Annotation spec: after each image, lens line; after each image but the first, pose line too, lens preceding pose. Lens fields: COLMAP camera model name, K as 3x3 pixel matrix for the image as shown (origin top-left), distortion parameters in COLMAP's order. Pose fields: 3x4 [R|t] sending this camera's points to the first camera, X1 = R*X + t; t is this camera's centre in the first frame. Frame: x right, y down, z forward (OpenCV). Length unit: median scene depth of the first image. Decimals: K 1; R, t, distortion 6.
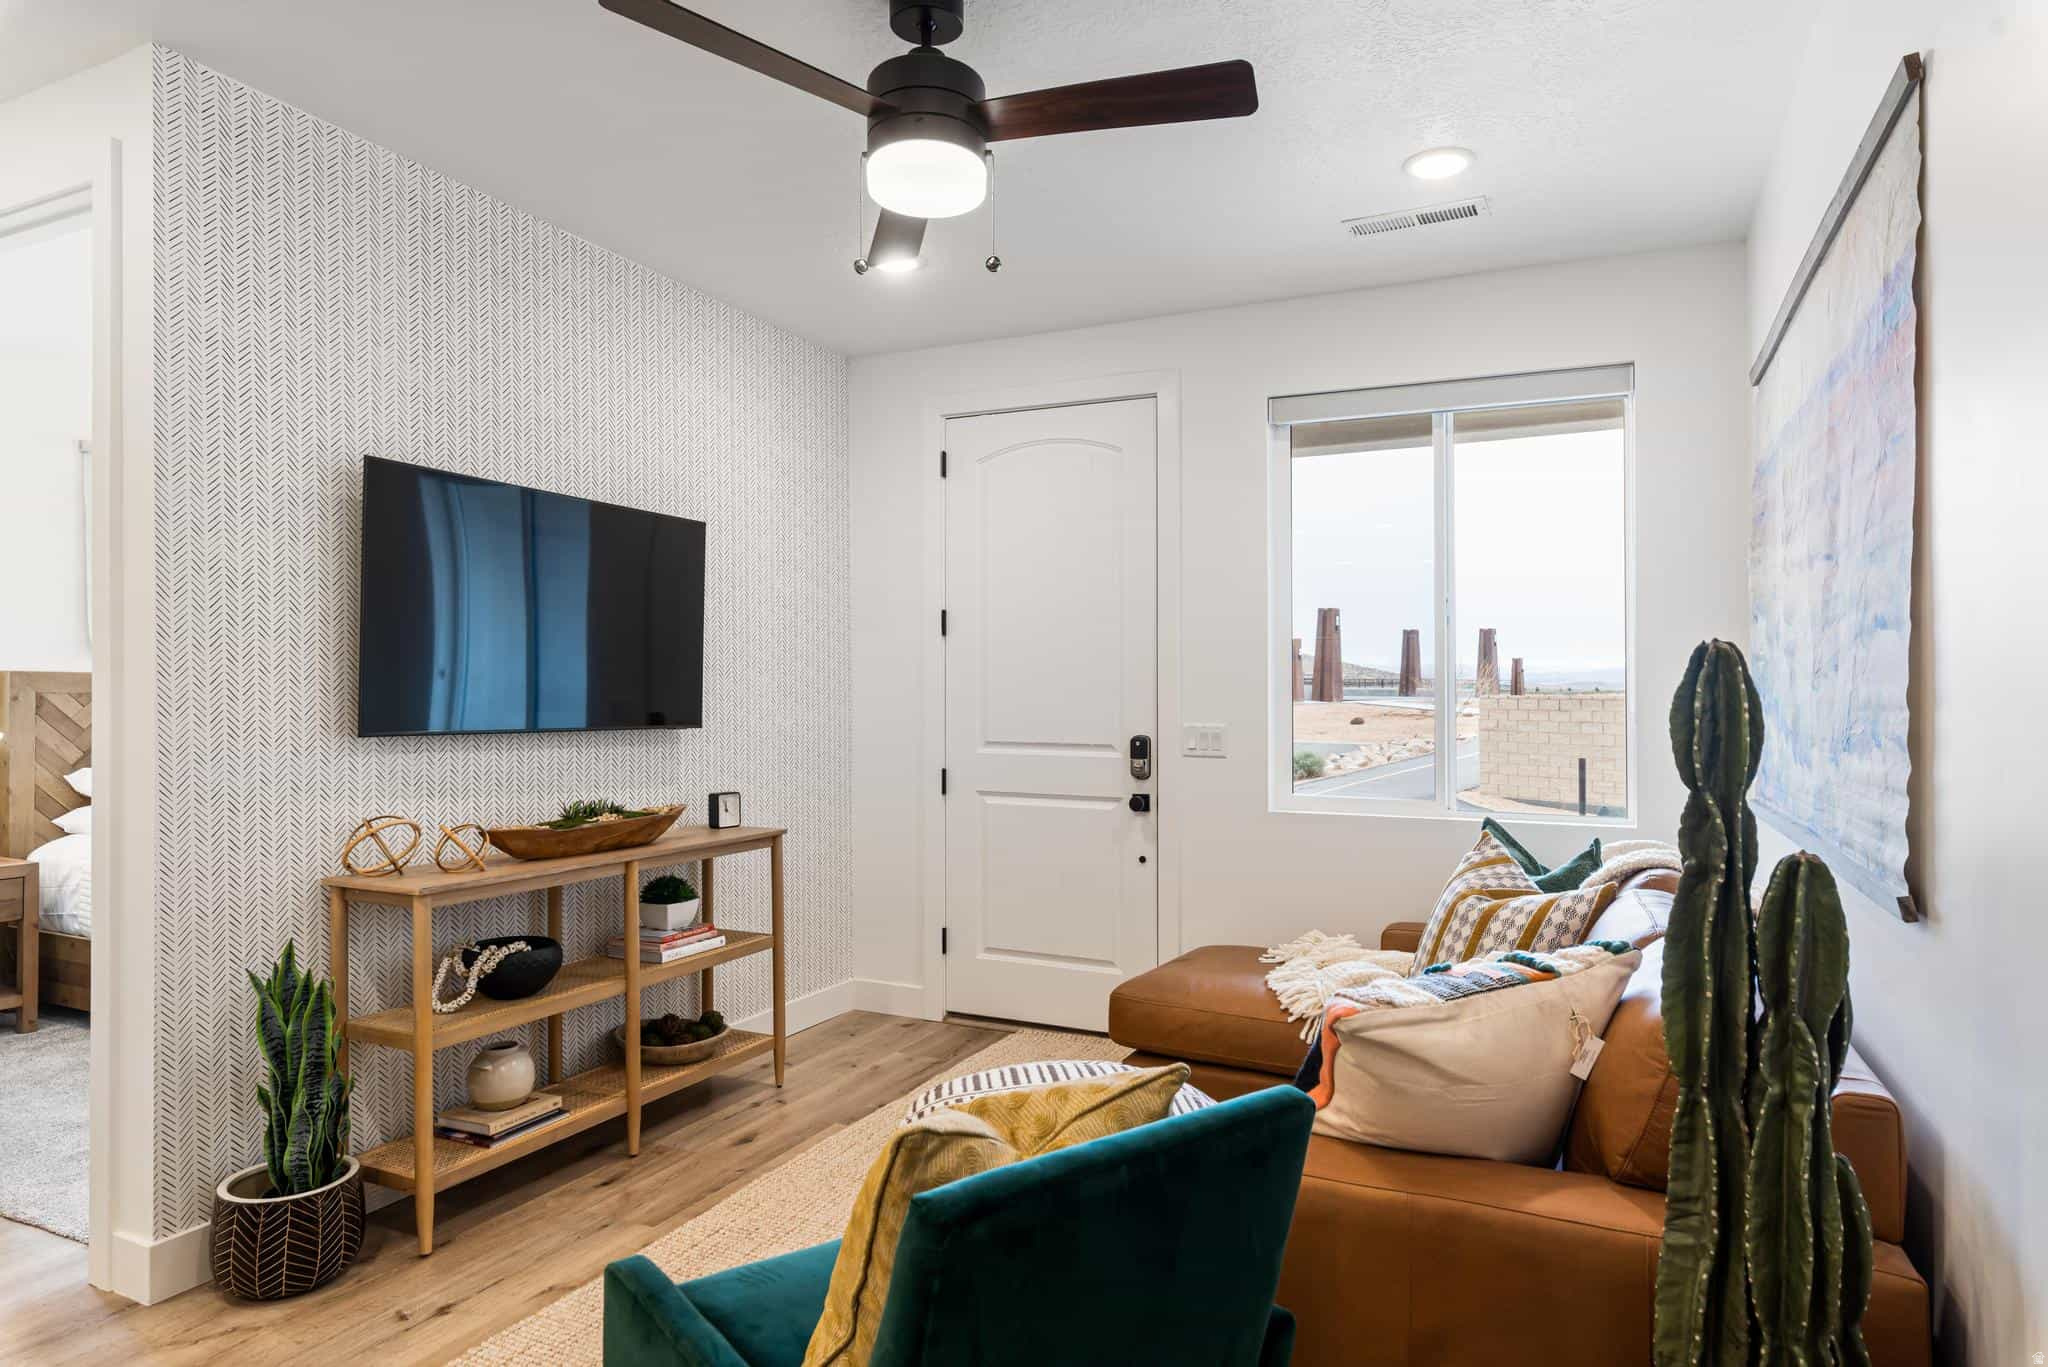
lens RADIAL K [[1177.6, 0, 1028.9], [0, 1177.6, 699.5], [0, 0, 1]] dist [-0.000839, -0.001441]
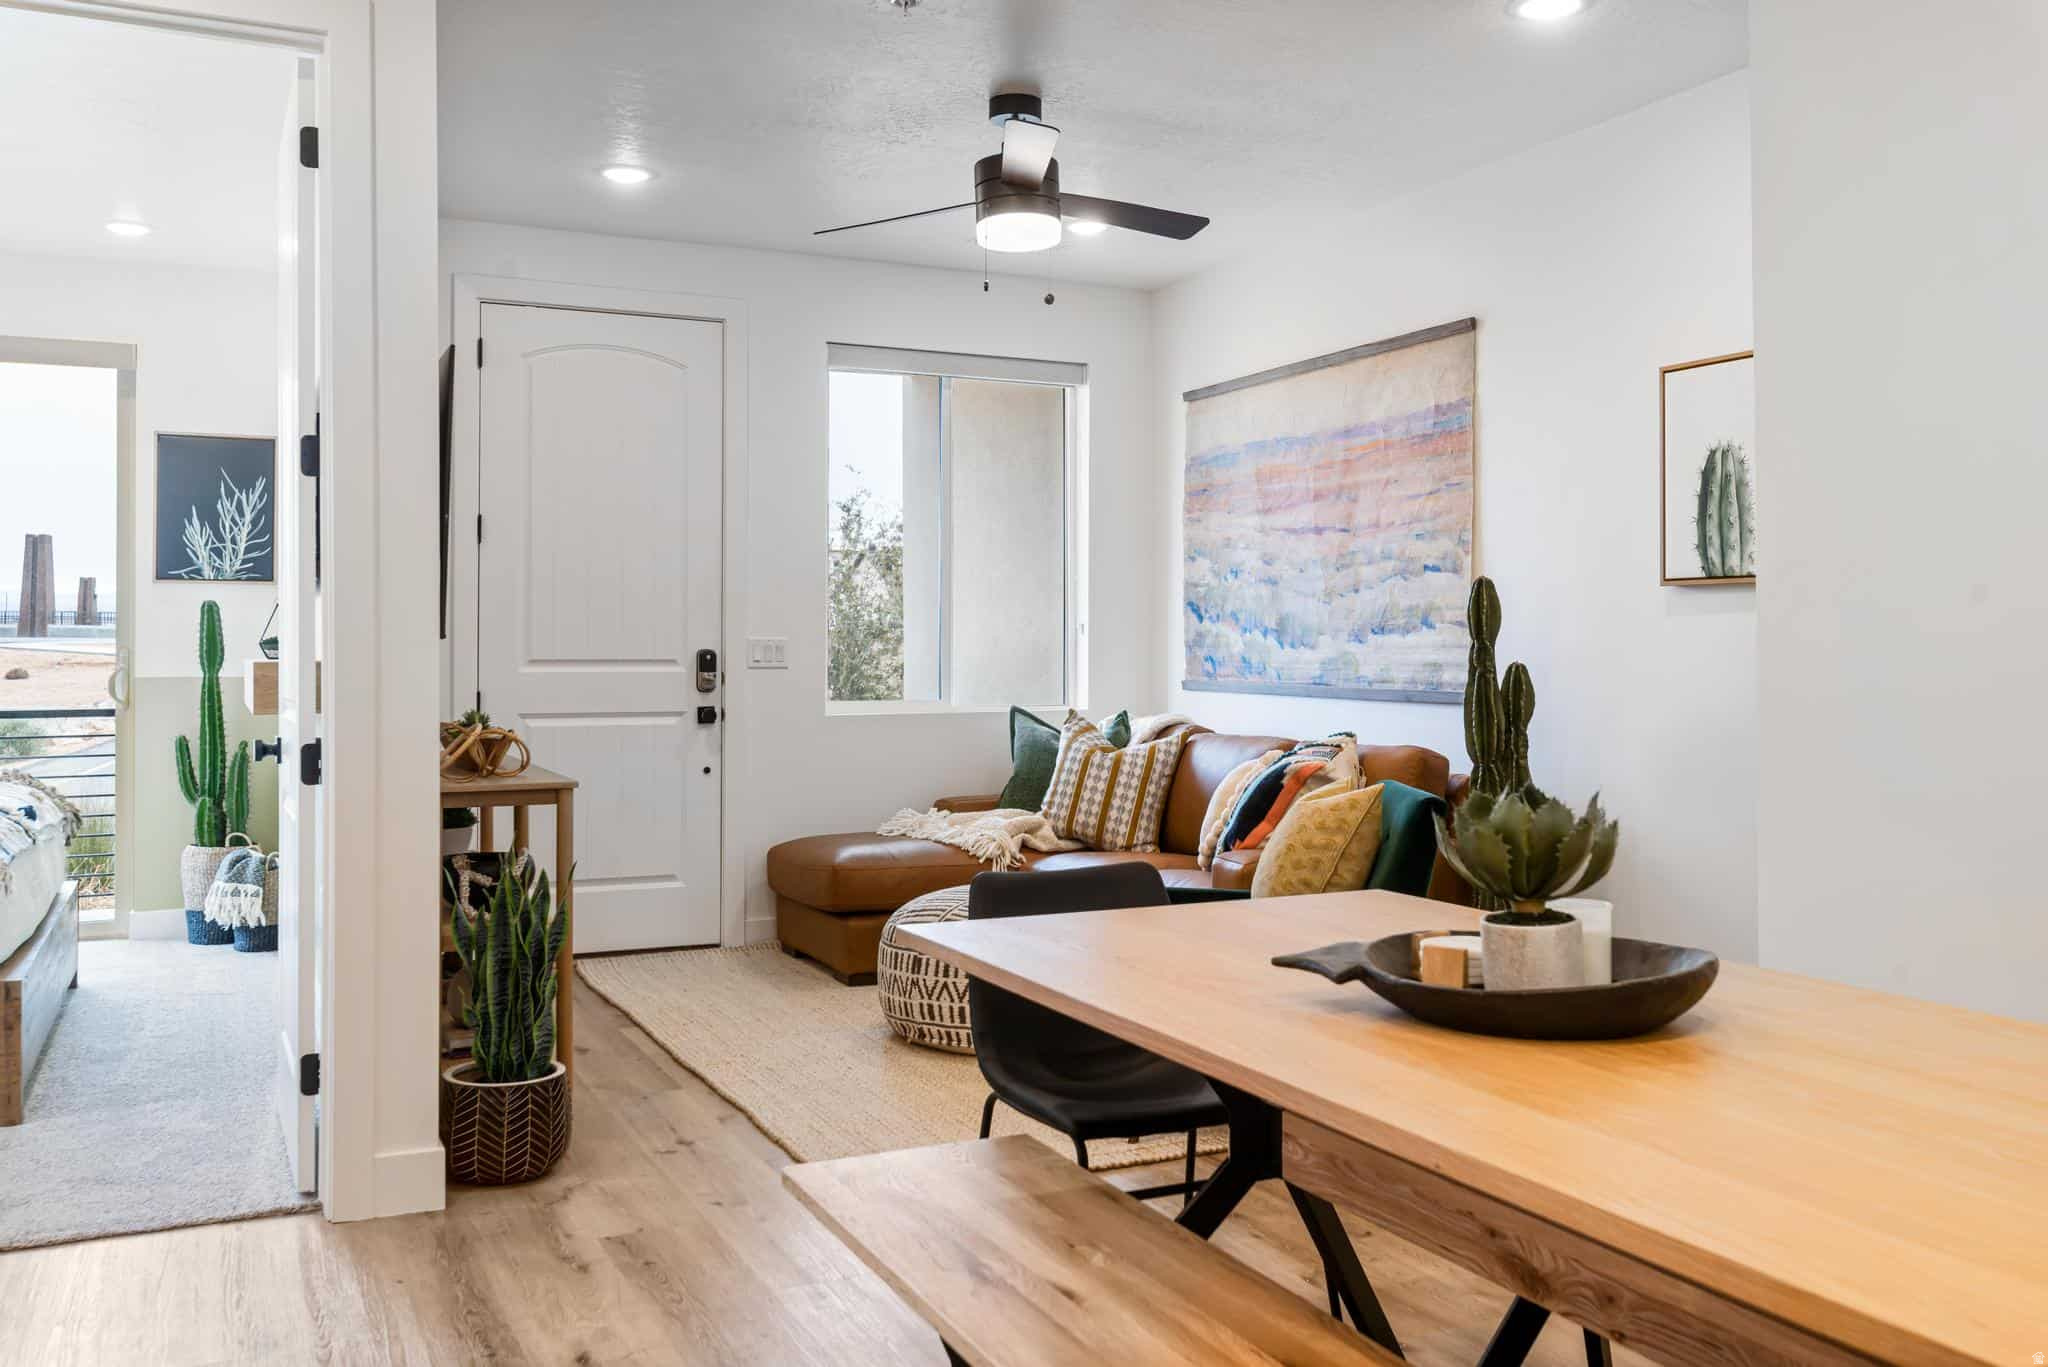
lens RADIAL K [[1702.8, 0, 1015.8], [0, 1702.8, 645.8], [0, 0, 1]] dist [0.010519, 0.007529]
pose [[0.642300, -0.006384, 0.766427, -0.872246], [0.005745, 0.999977, 0.003514, 0.023847], [-0.766432, 0.002146, 0.642322, -0.161214]]
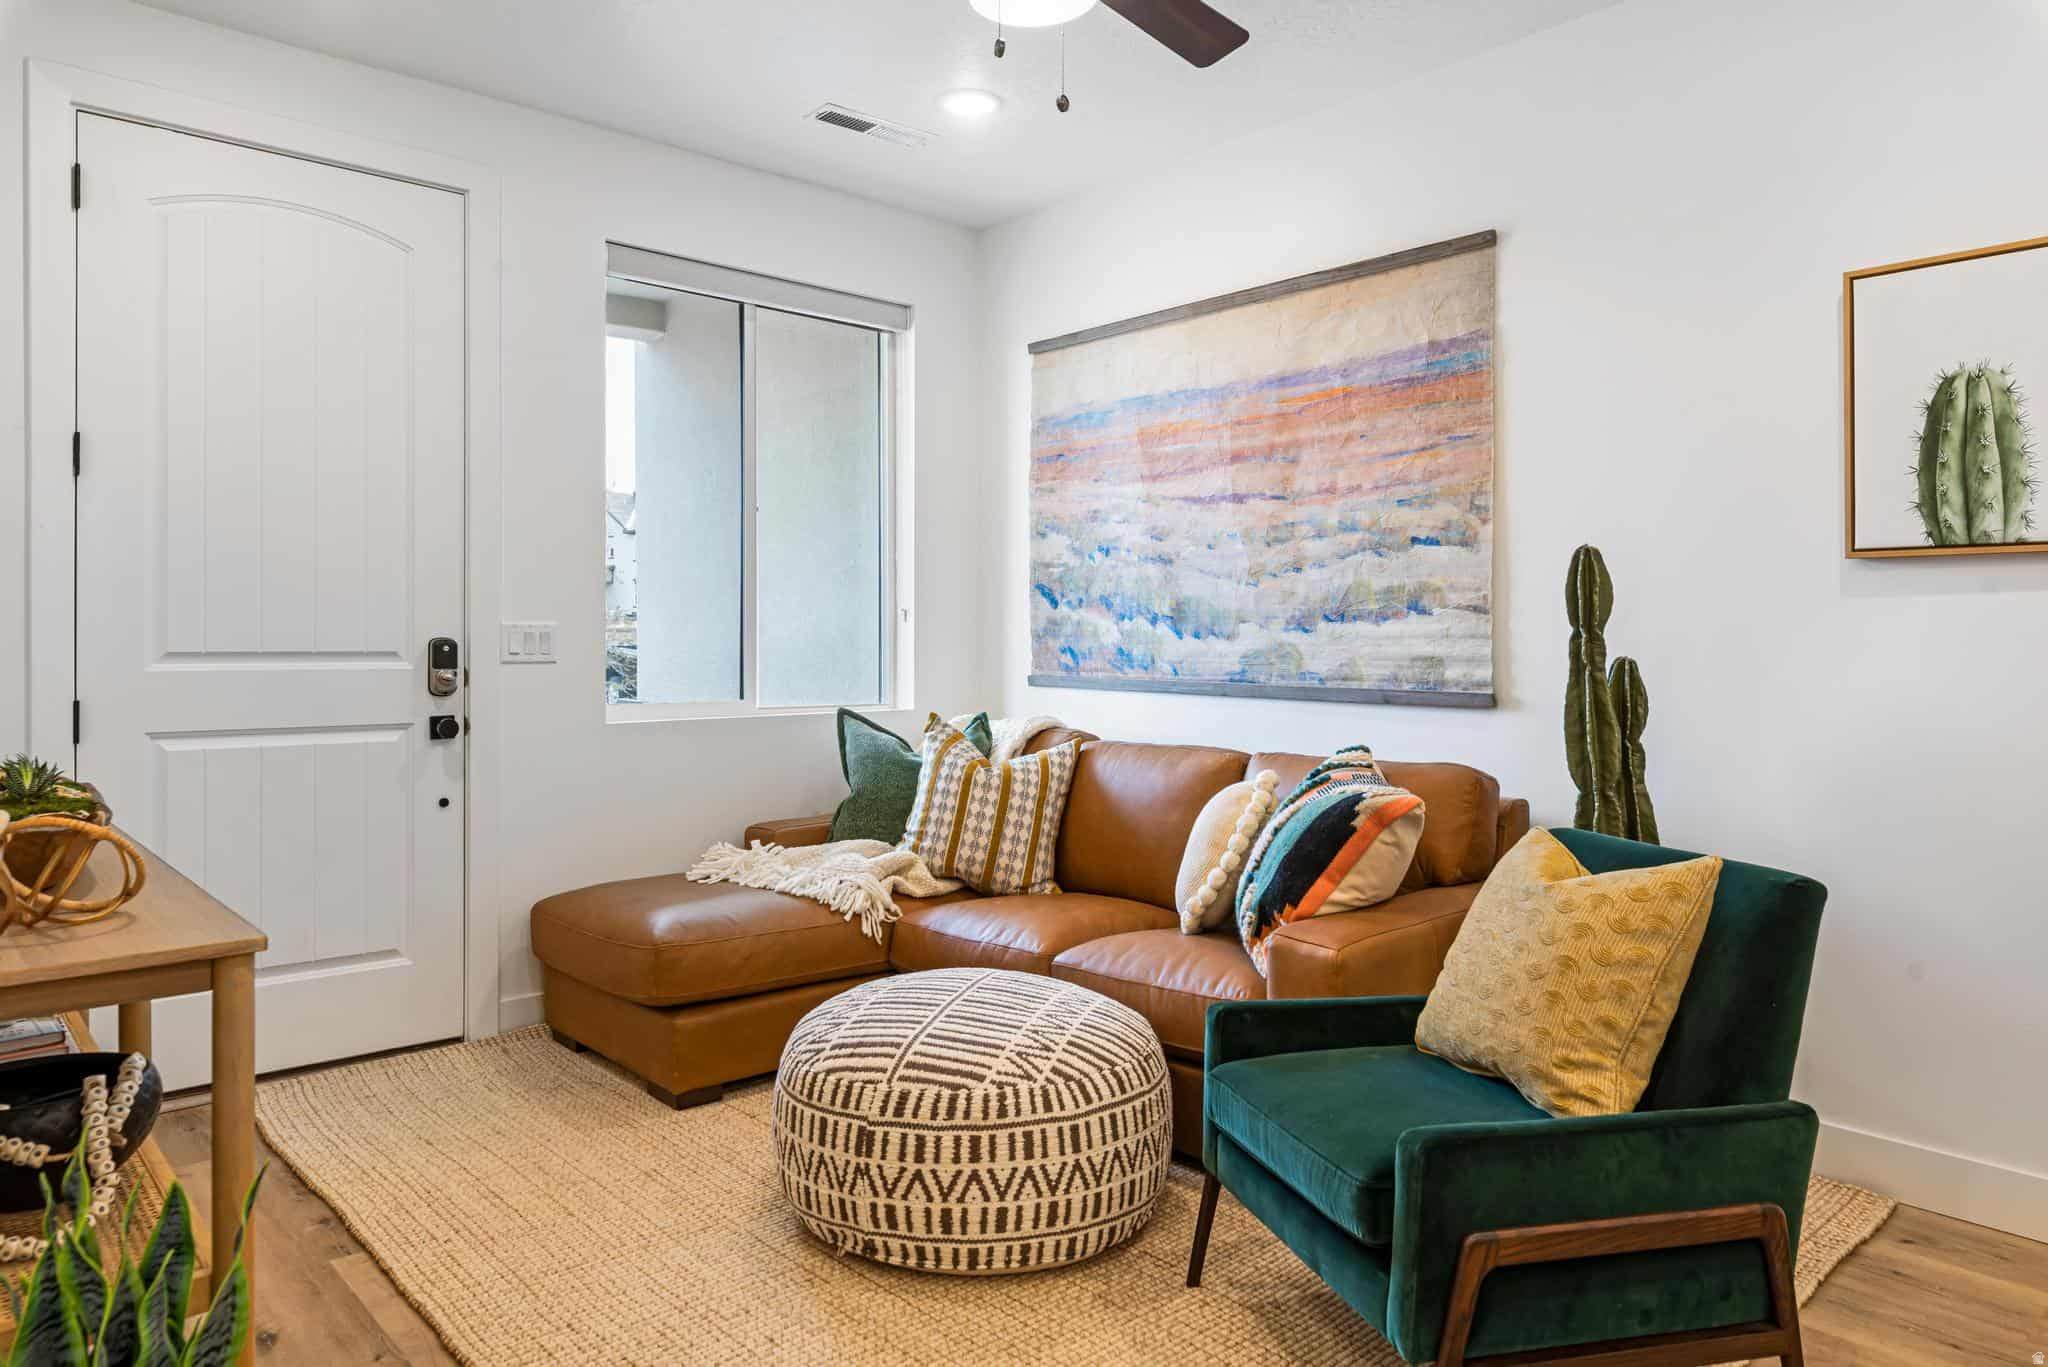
lens RADIAL K [[1307.2, 0, 1016.7], [0, 1307.2, 652.3], [0, 0, 1]] dist [0.003089, 0.001716]
pose [[0.397436, -0.015707, 0.917496, -0.527430], [0.001531, 0.999863, 0.016454, 0.026686], [-0.917629, -0.005135, 0.397406, 0.332378]]
